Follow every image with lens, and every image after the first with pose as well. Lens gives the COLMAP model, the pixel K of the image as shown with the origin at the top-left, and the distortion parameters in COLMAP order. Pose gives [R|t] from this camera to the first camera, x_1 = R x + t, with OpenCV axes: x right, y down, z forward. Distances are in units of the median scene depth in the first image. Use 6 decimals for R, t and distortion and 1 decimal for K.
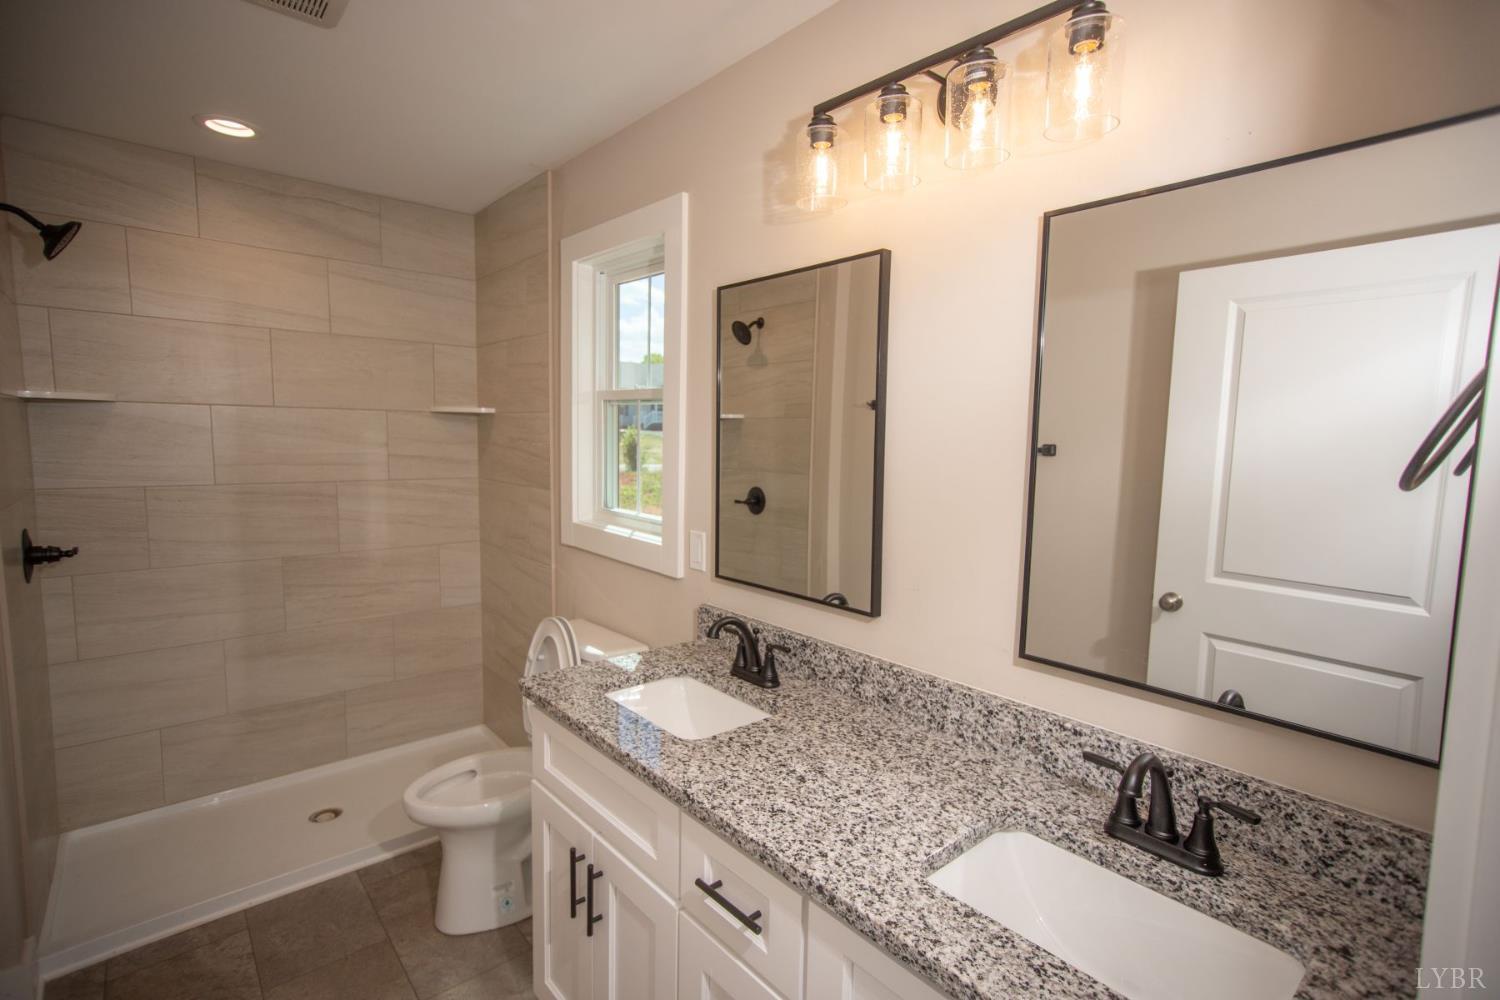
lens RADIAL K [[711.0, 0, 748.3], [0, 711.0, 500.1], [0, 0, 1]] dist [-0.002911, 0.008925]
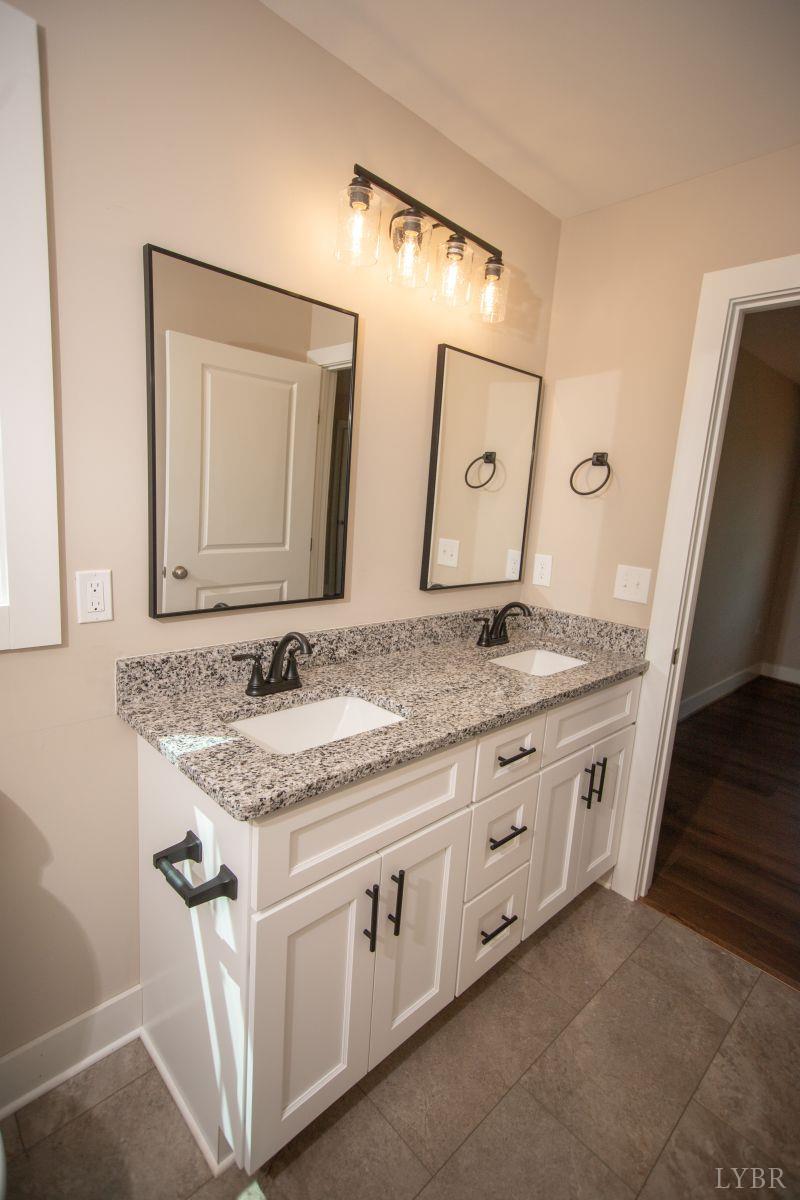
lens RADIAL K [[619.4, 0, 397.7], [0, 619.4, 607.3], [0, 0, 1]] dist [0.005088, 0.000403]
pose [[-0.079905, -0.207624, 0.974940, -1.097983], [0.022927, 0.977426, 0.210032, -0.066561], [-0.996539, 0.039135, -0.073341, 1.121154]]
